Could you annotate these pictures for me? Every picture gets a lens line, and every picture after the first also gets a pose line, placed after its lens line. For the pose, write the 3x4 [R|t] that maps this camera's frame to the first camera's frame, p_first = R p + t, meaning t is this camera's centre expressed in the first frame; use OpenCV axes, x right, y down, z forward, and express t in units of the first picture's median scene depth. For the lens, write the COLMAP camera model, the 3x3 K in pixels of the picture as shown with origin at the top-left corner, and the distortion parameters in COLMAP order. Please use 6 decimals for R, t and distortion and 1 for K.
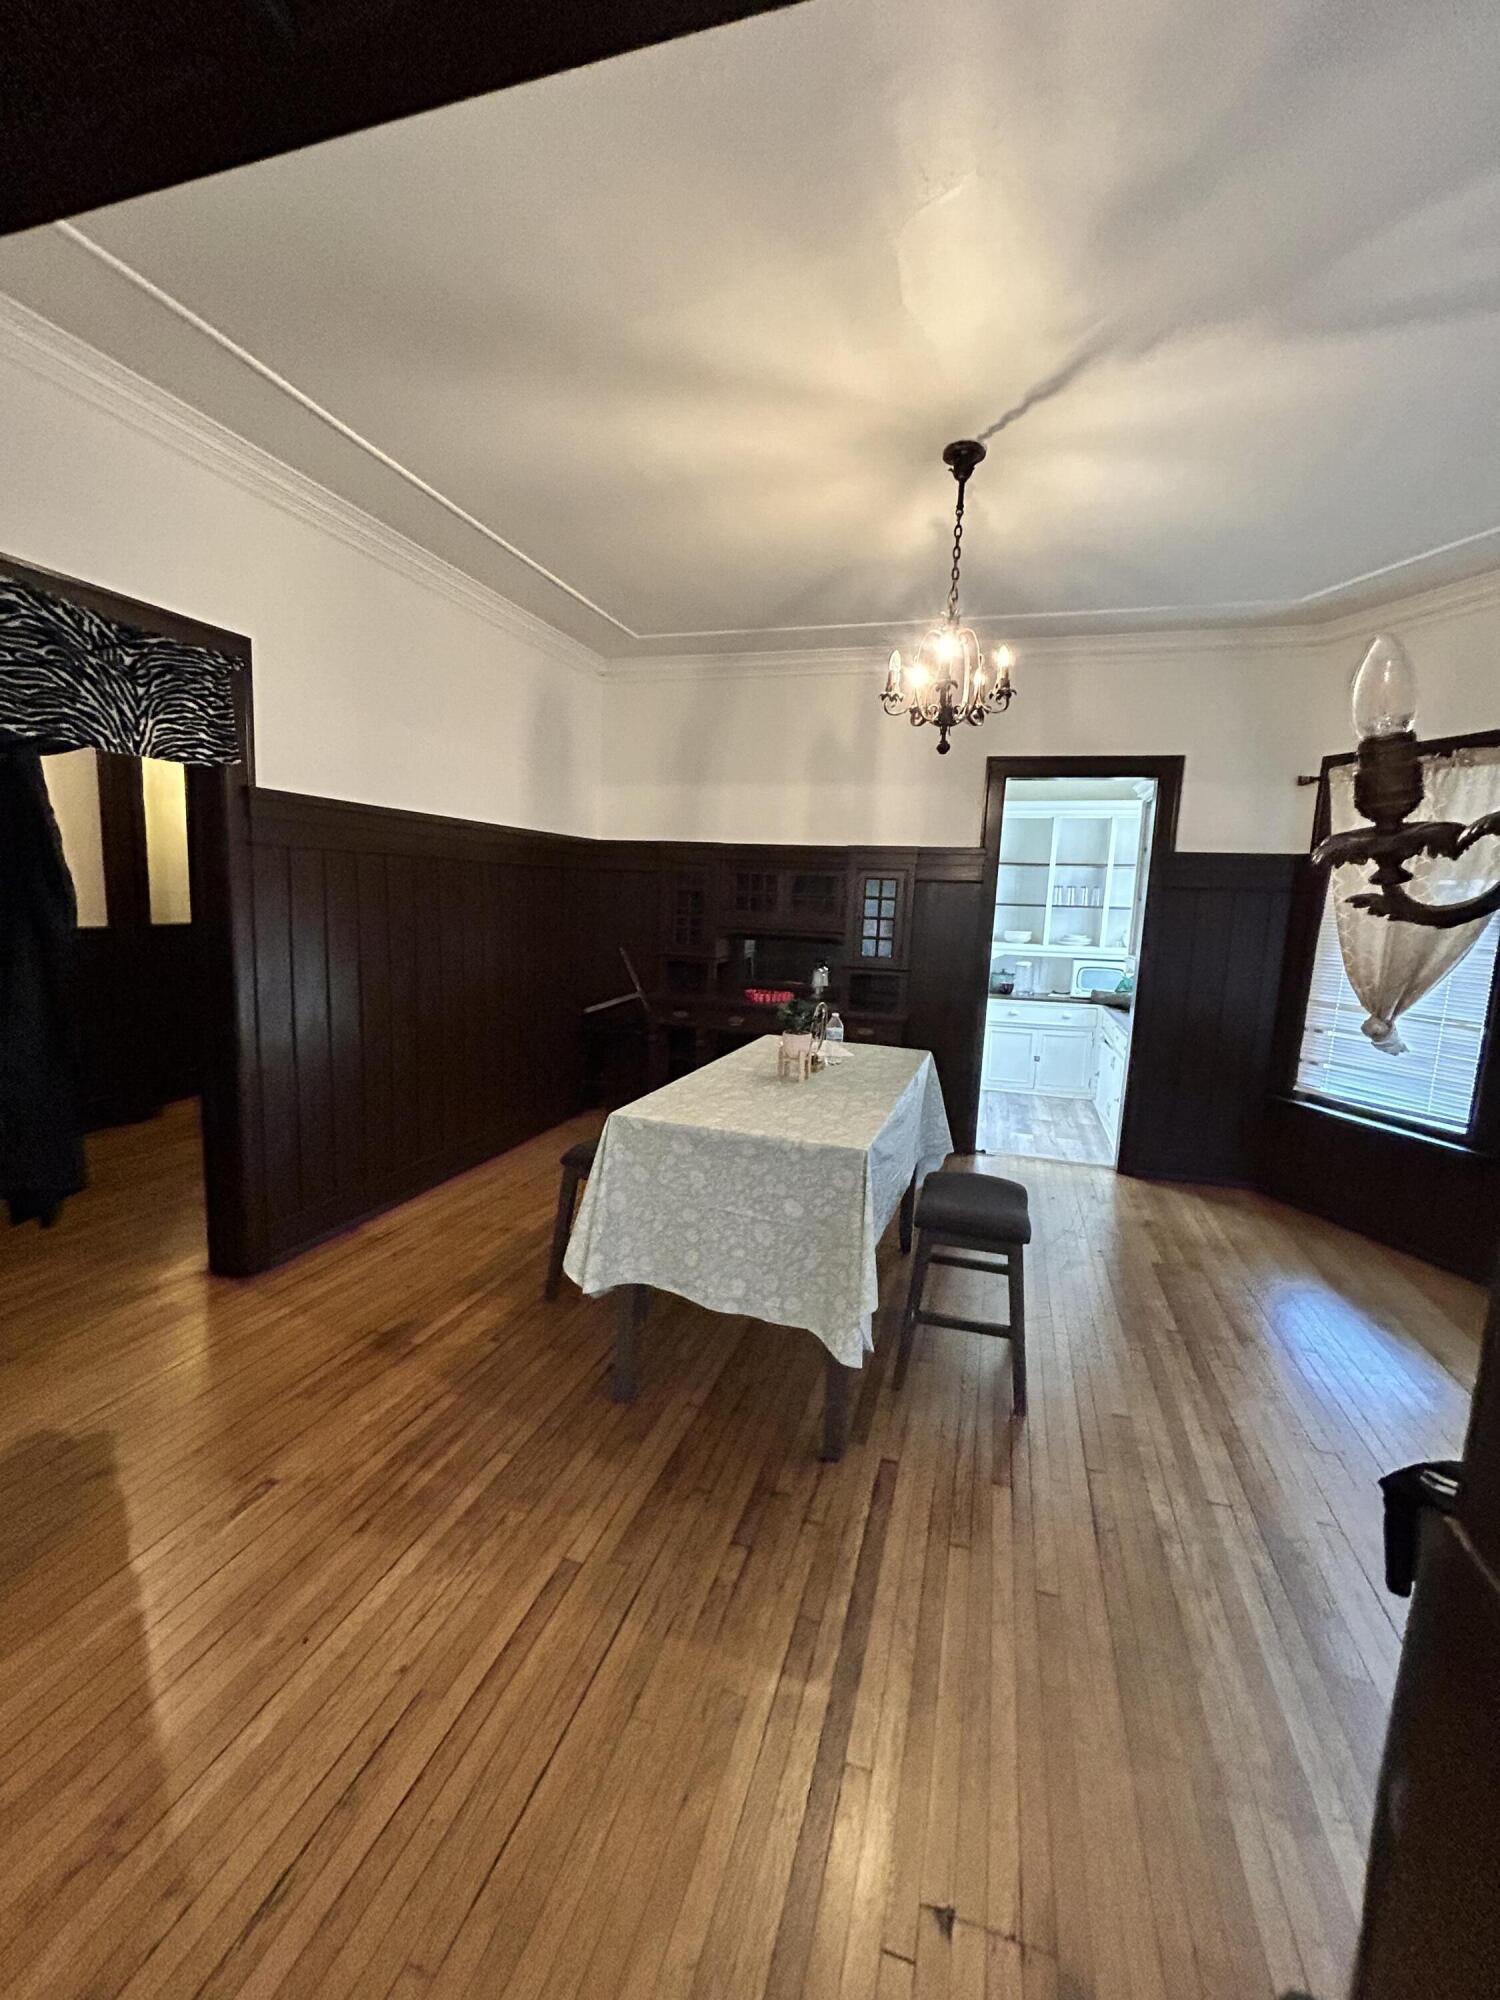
lens RADIAL K [[798.7, 0, 750.0], [0, 798.7, 1000.0], [0, 0, 1]] dist [-0.002405, -0.000045]
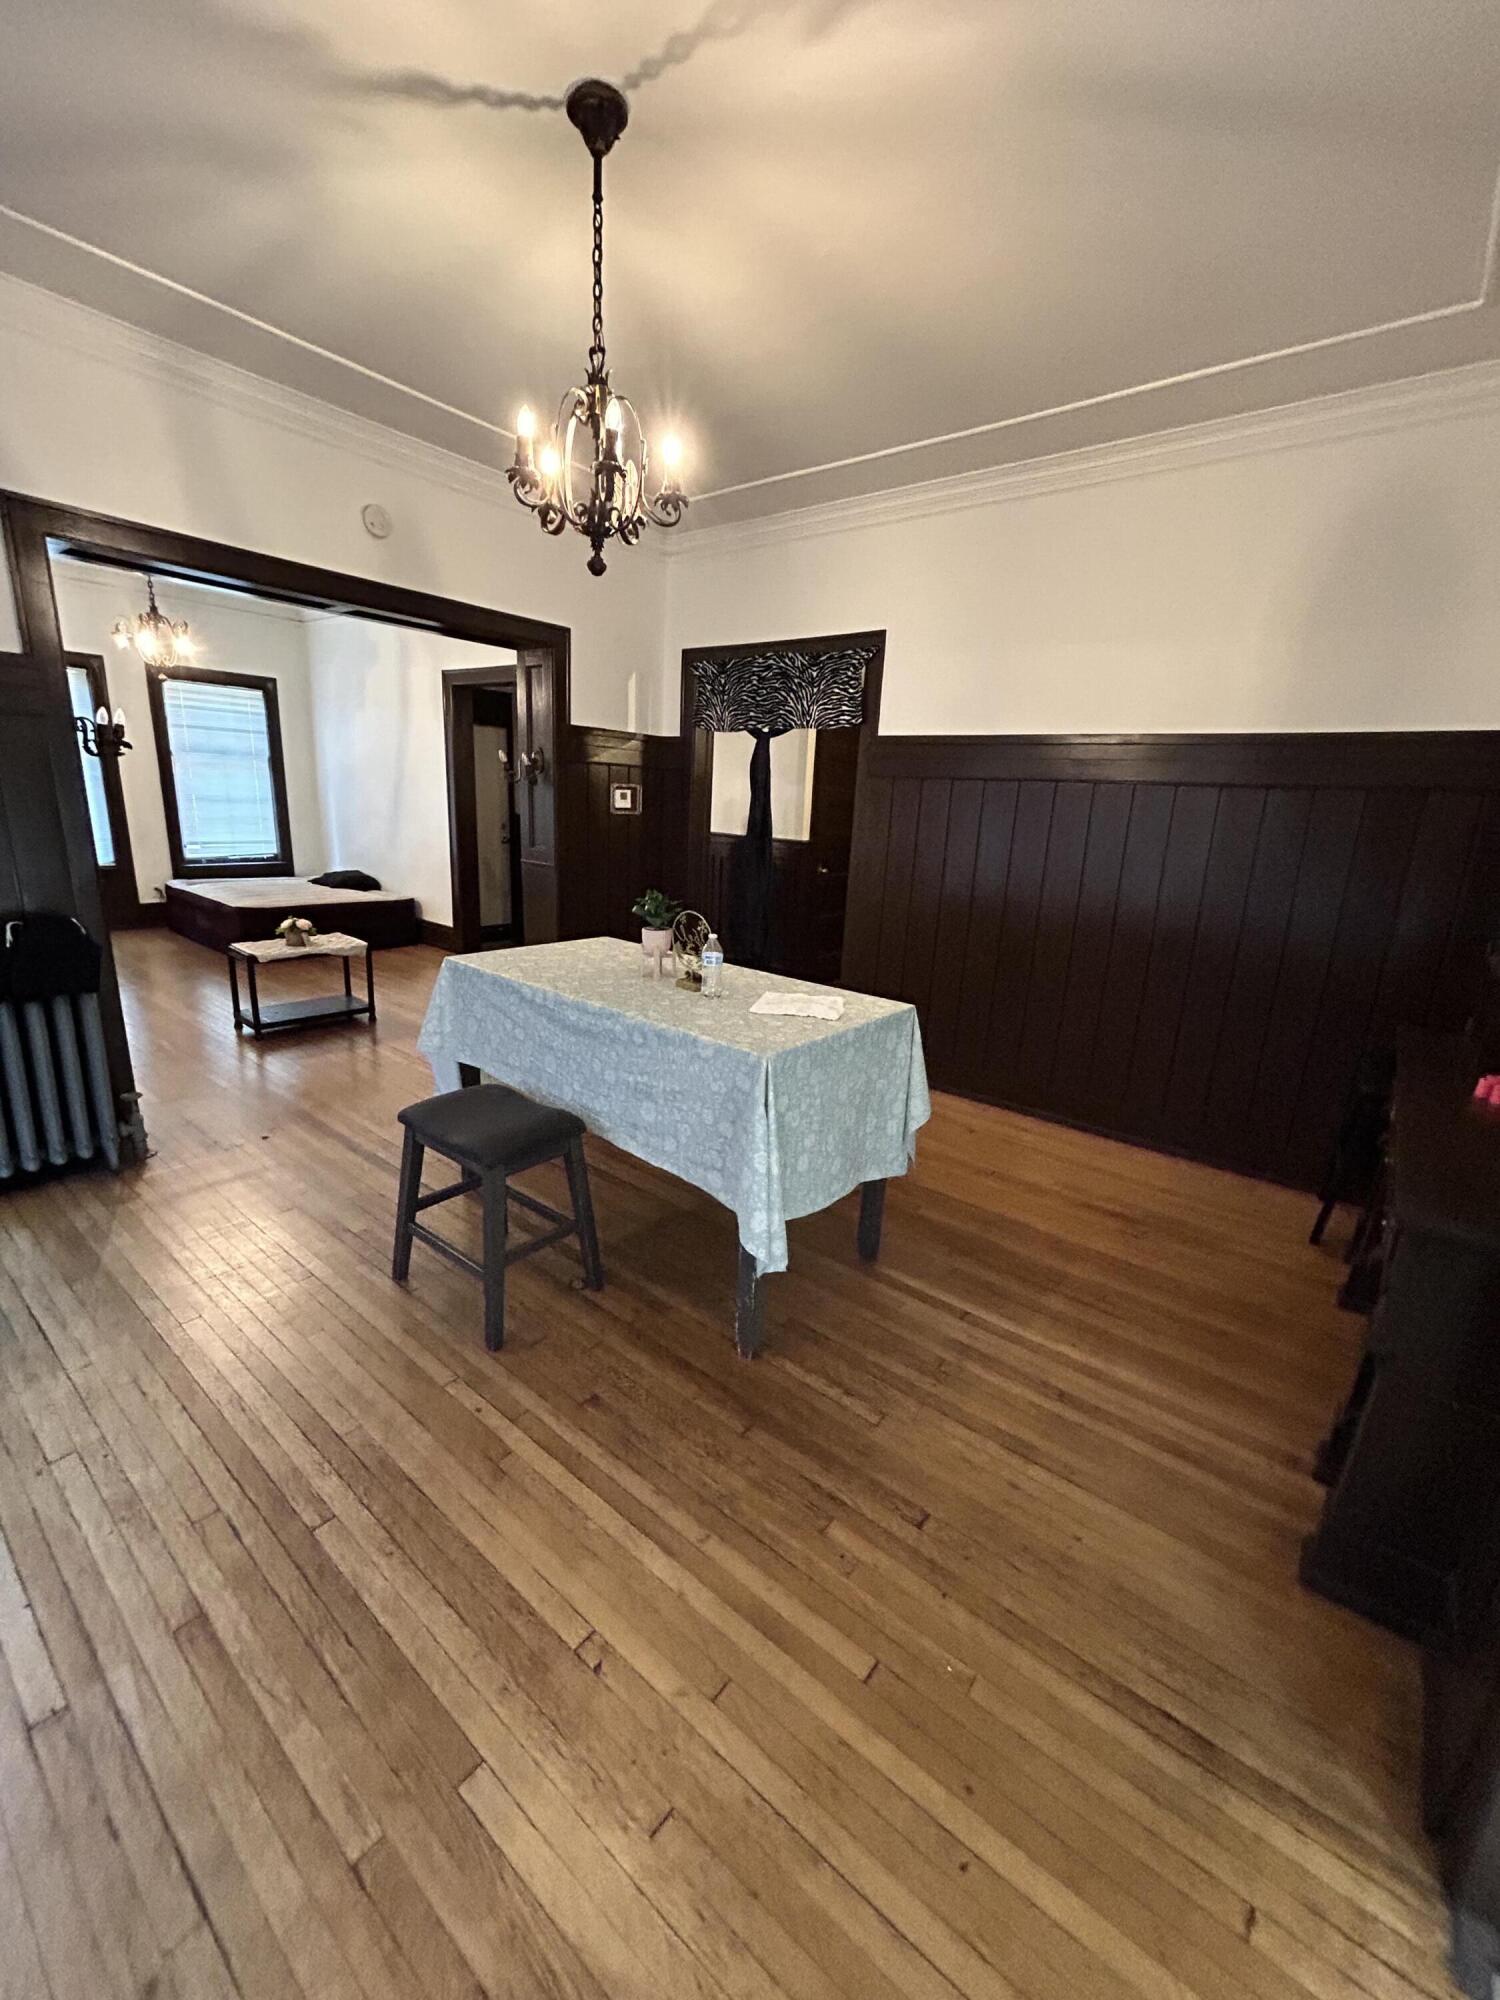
lens RADIAL K [[798.7, 0, 750.0], [0, 798.7, 1000.0], [0, 0, 1]] dist [-0.002405, -0.000045]
pose [[-0.356902, 0.176828, -0.917253, 0.941121], [-0.187829, 0.948282, 0.255894, -0.150871], [0.915064, 0.263616, -0.305230, 1.461802]]
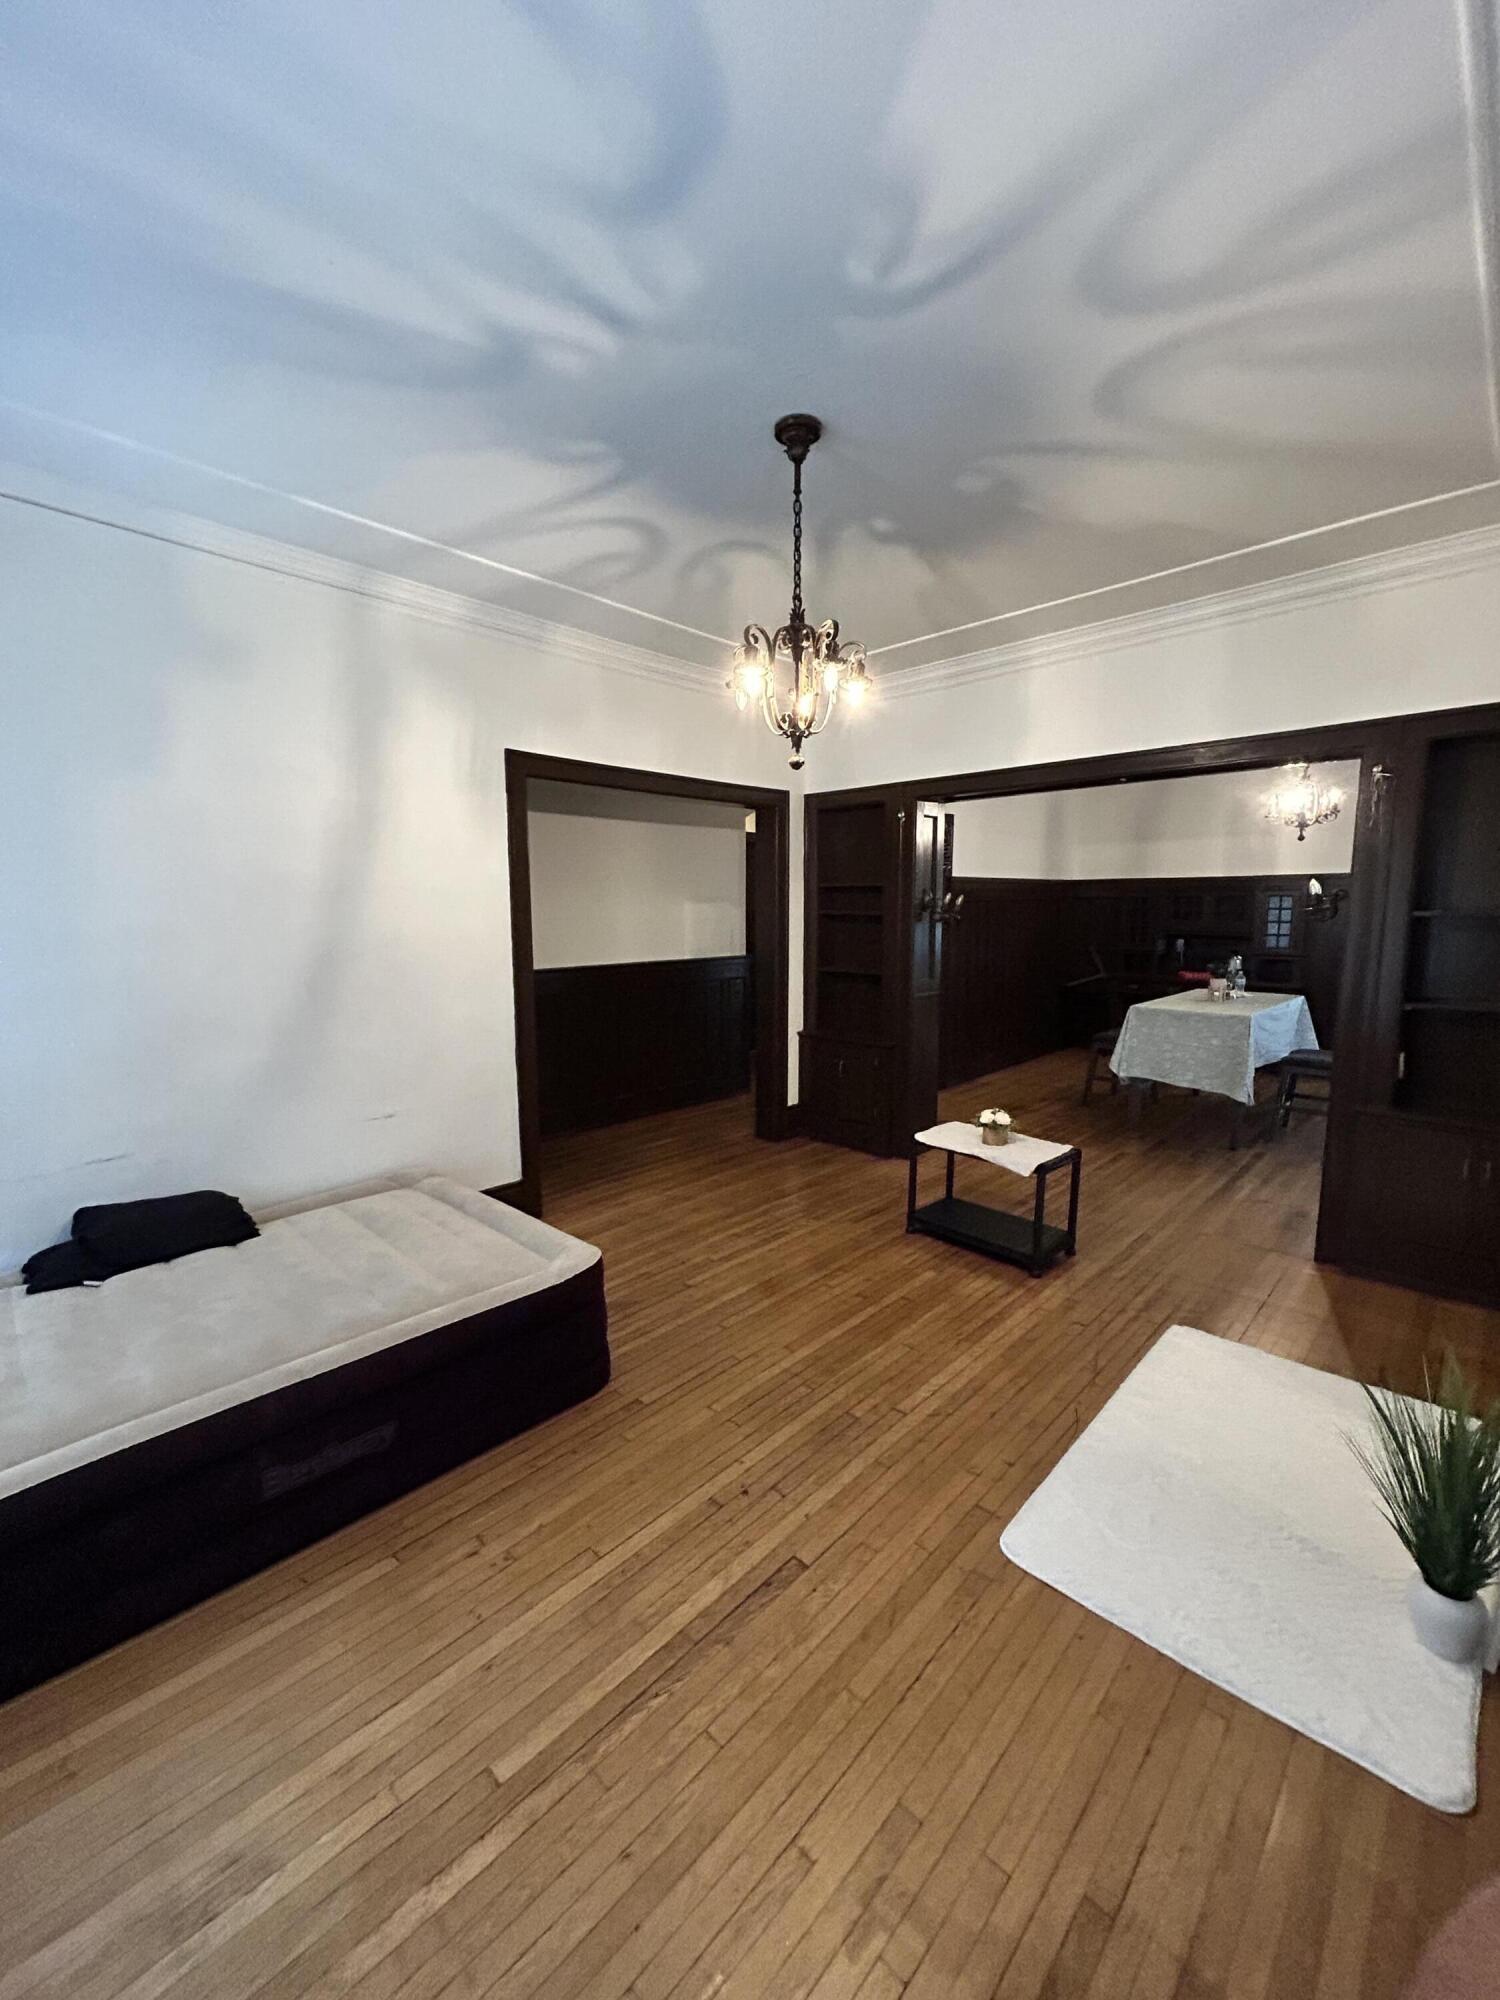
lens RADIAL K [[798.7, 0, 750.0], [0, 798.7, 1000.0], [0, 0, 1]] dist [-0.002405, -0.000045]
pose [[0.892588, 0.007199, -0.450816, -0.094405], [-0.013803, 0.999840, -0.011362, 0.140029], [0.450662, 0.016364, 0.892545, -1.454655]]
